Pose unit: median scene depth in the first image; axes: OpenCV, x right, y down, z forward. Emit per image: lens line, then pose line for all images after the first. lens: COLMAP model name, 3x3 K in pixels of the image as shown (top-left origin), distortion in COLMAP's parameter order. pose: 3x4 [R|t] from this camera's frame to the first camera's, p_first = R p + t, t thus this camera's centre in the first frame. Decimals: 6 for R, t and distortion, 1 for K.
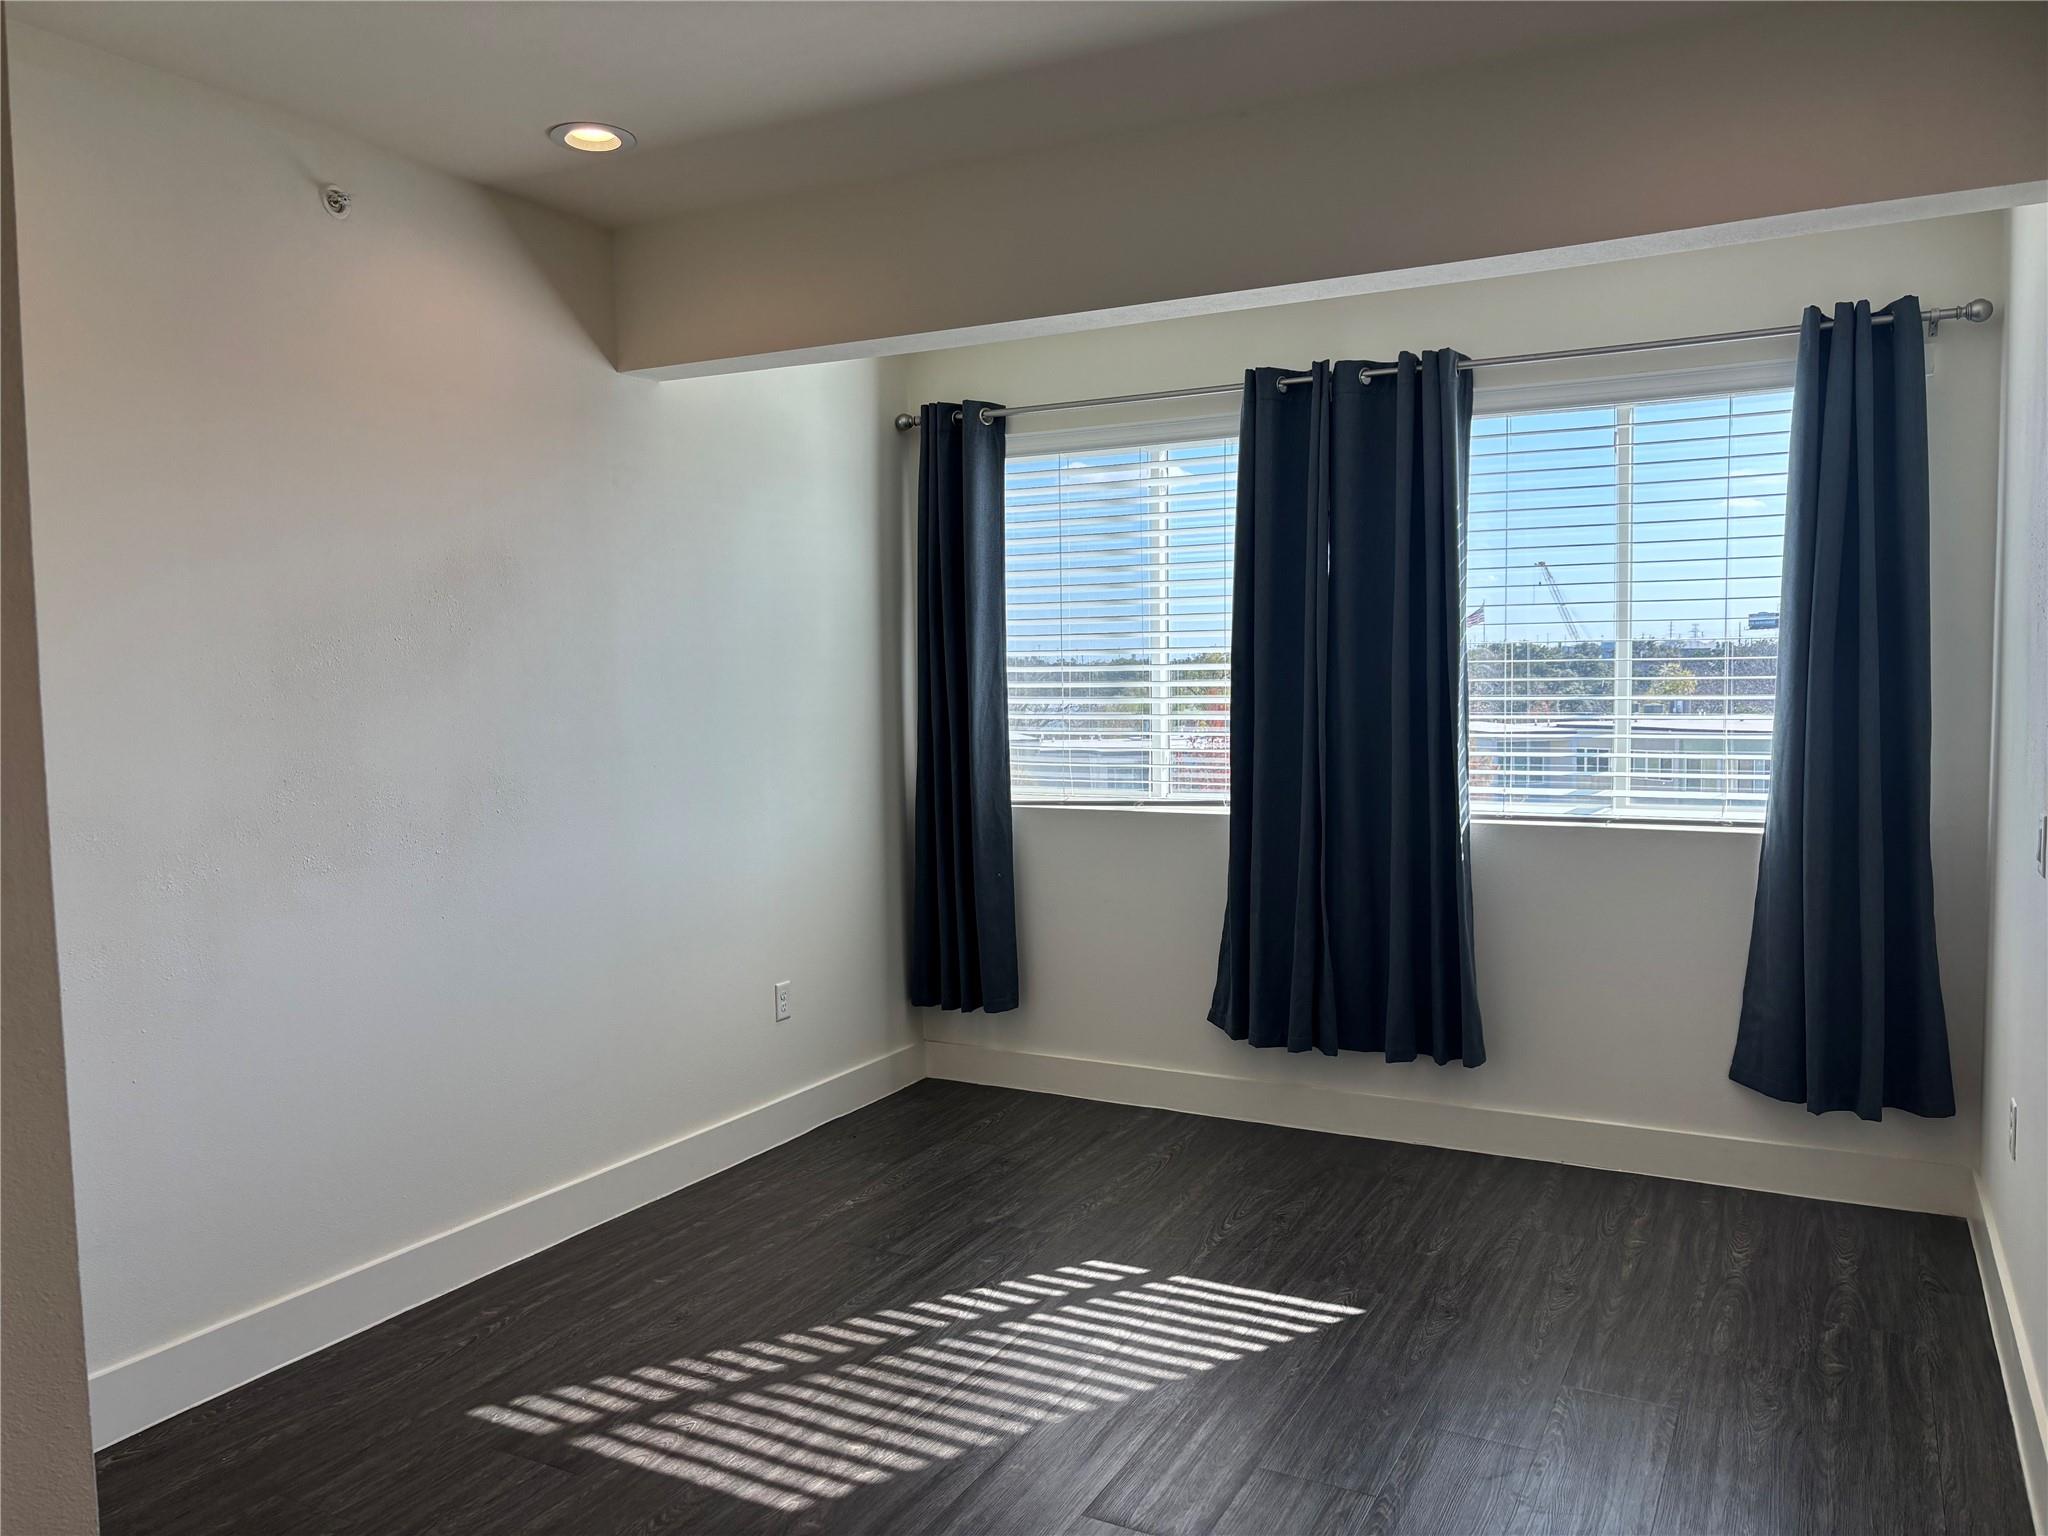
lens RADIAL K [[1536.6, 0, 1024.0], [0, 1536.6, 768.0], [0, 0, 1]] dist [-0.007336, -0.004420]
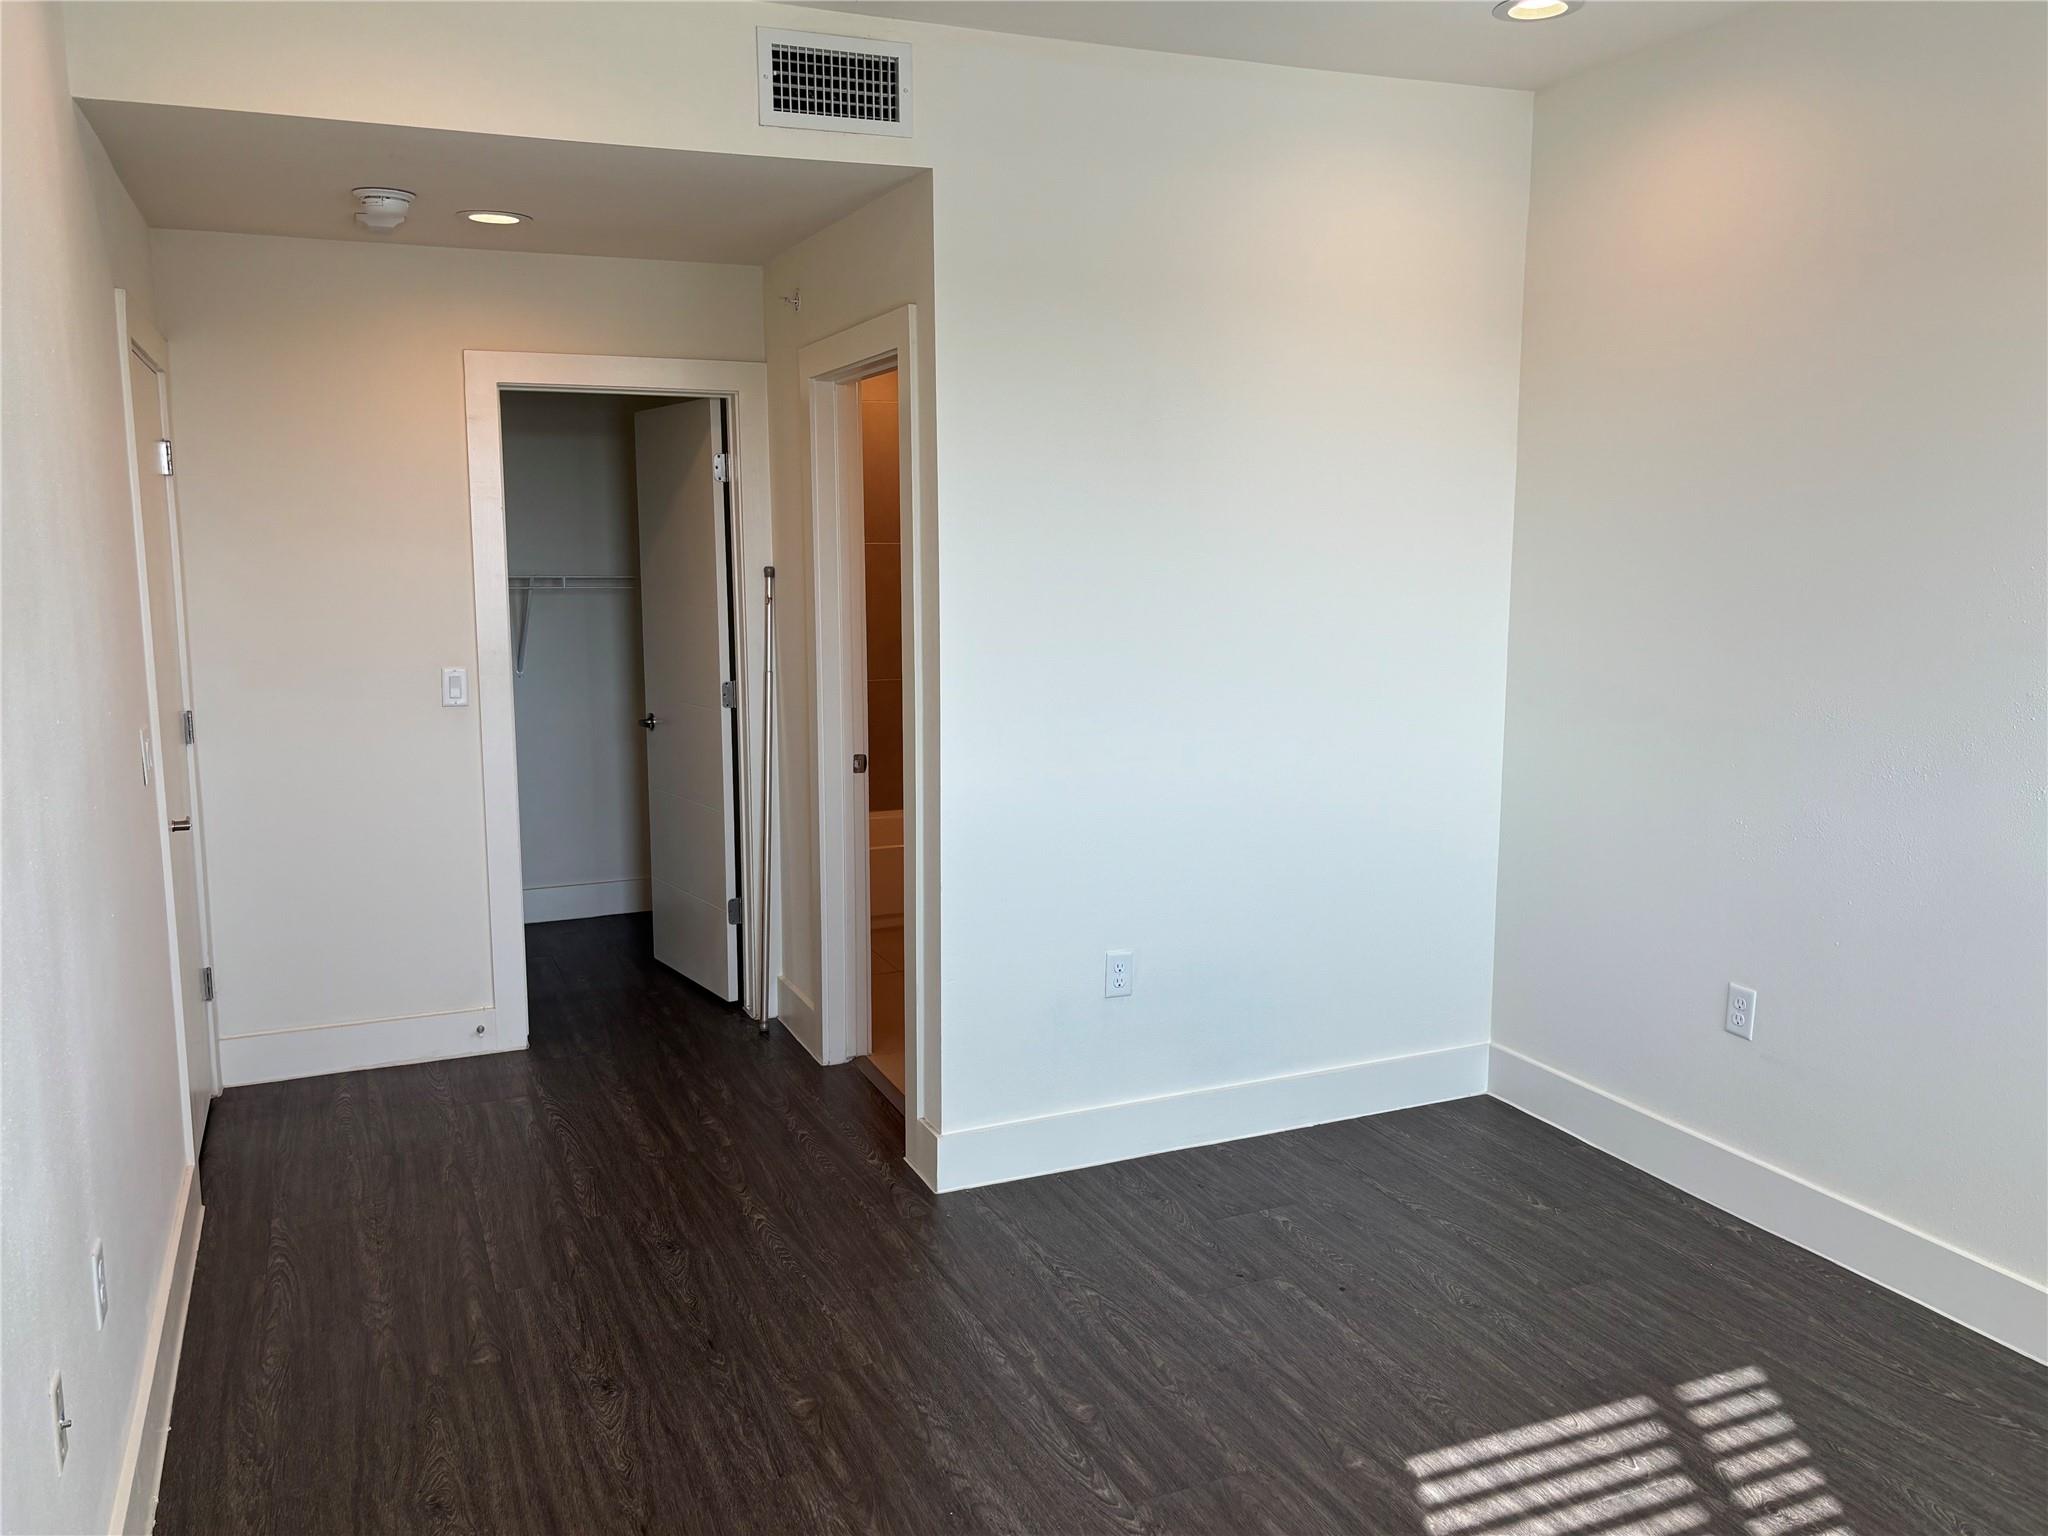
lens RADIAL K [[1611.7, 0, 1024.0], [0, 1611.7, 768.0], [0, 0, 1]] dist [-0.006981, 0.104303]
pose [[-0.626069, 0.139544, -0.767180, 0.490301], [-0.028917, 0.979025, 0.201676, -0.097513], [0.779231, 0.148448, -0.608902, 0.945647]]
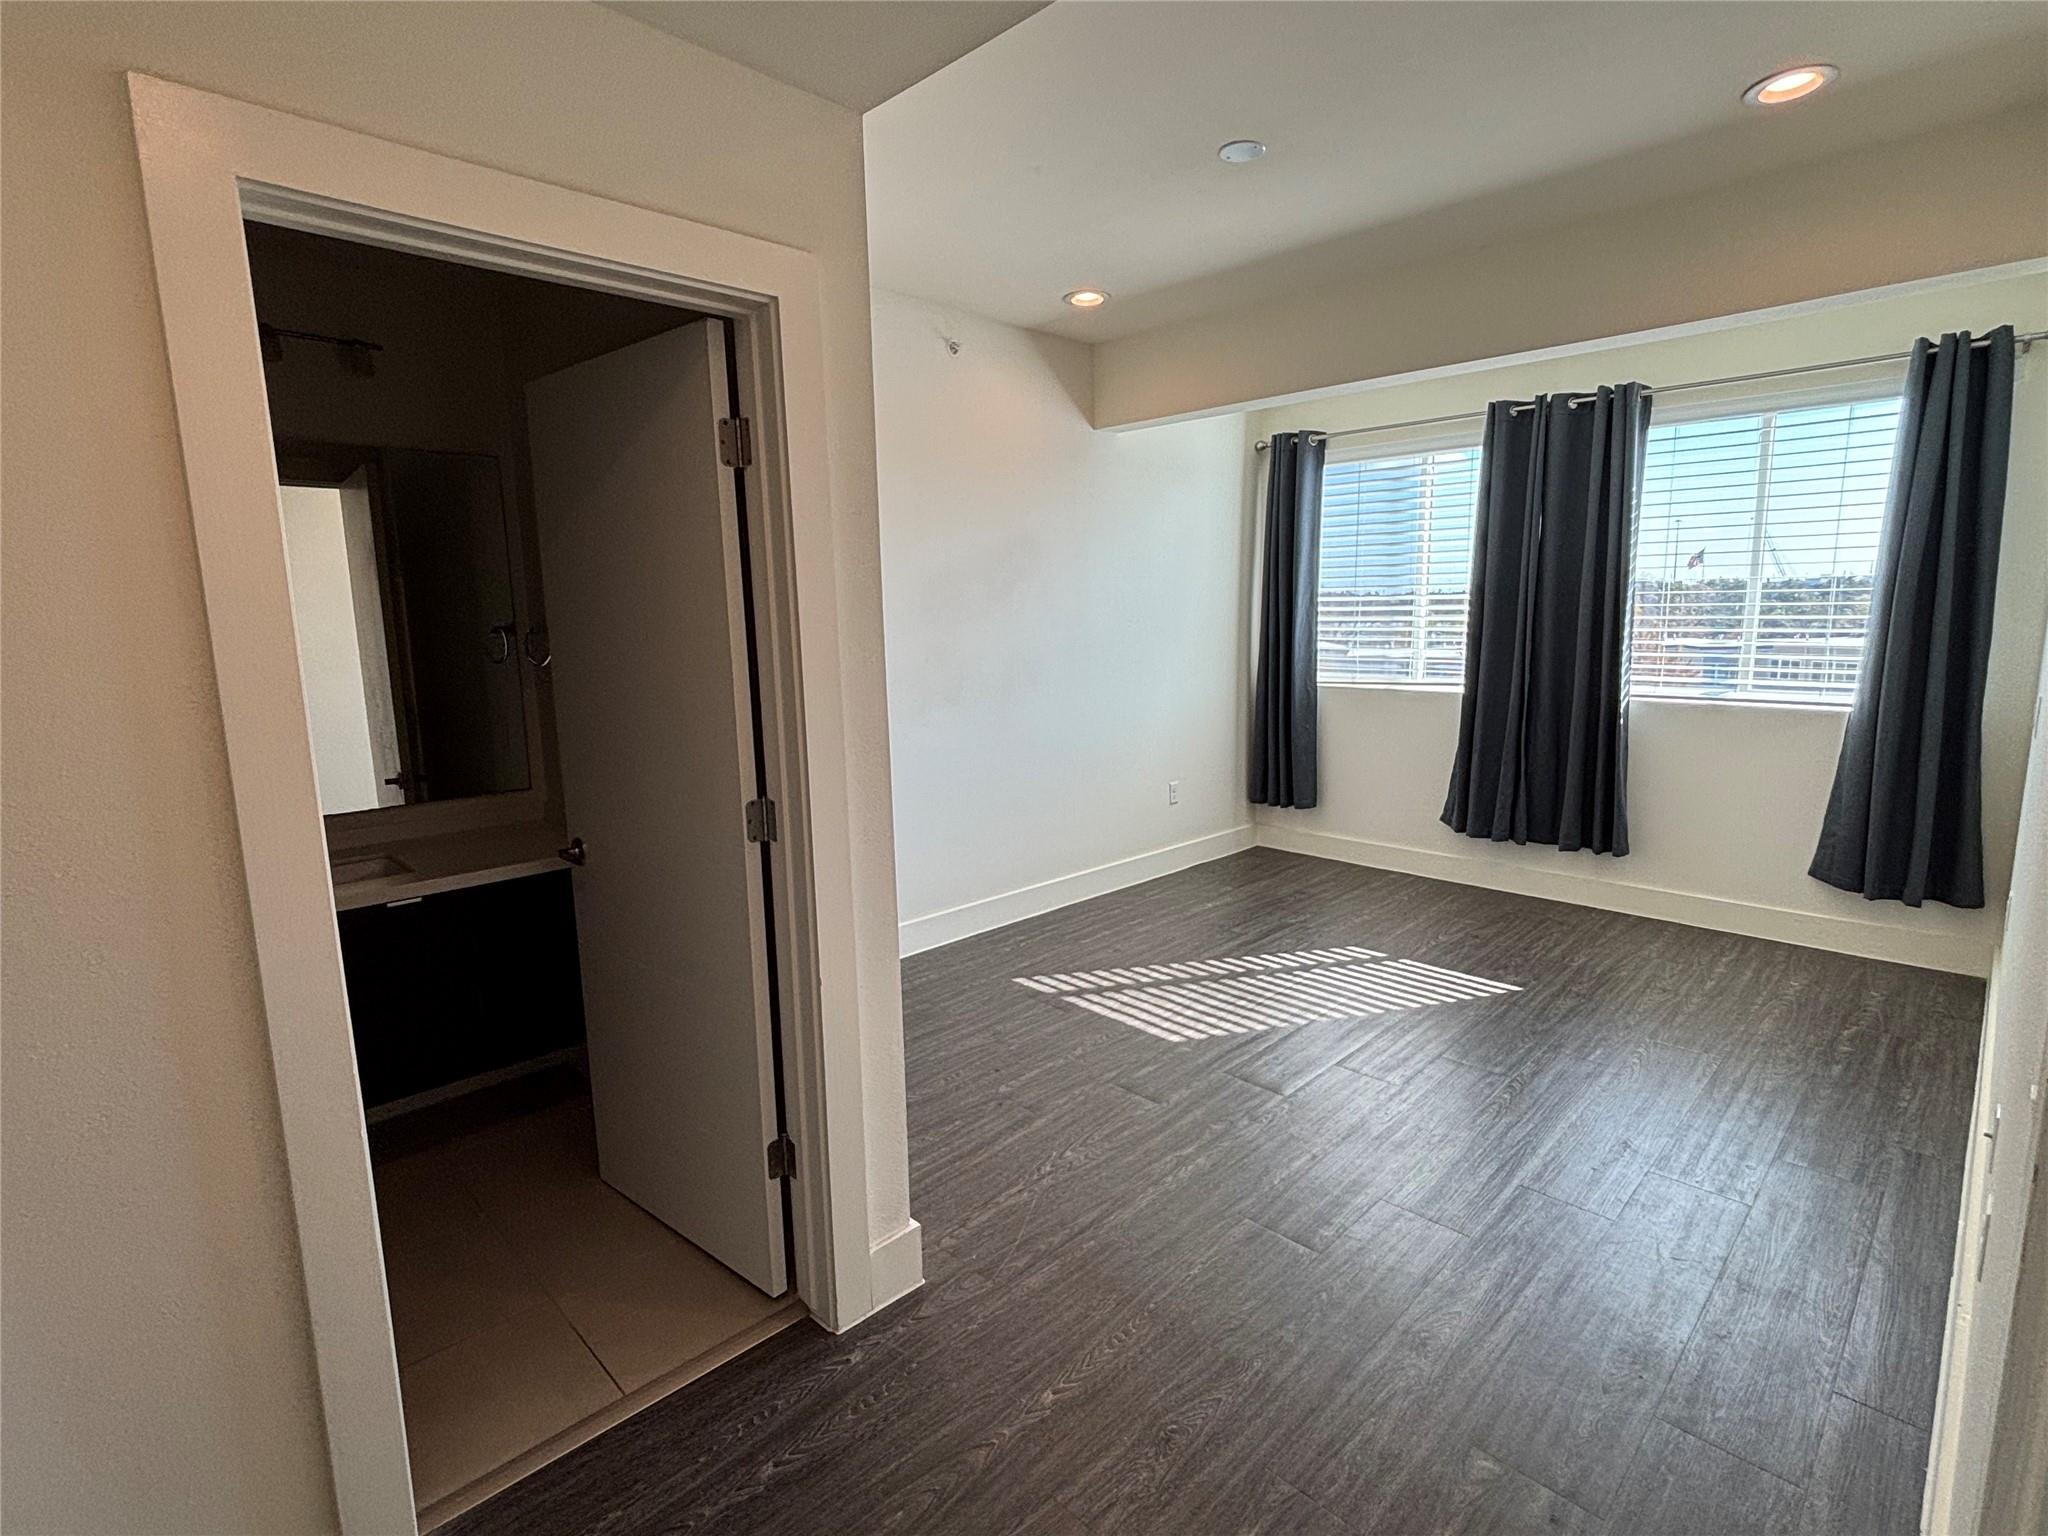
lens RADIAL K [[968.6, 0, 1004.3], [0, 968.6, 762.9], [0, 0, 1]] dist [-0.015807, -0.000301]
pose [[0.947115, 0.048487, -0.317210, 0.008402], [-0.015967, 0.994415, 0.104327, 0.009746], [0.320496, -0.093745, 0.942600, -0.121265]]
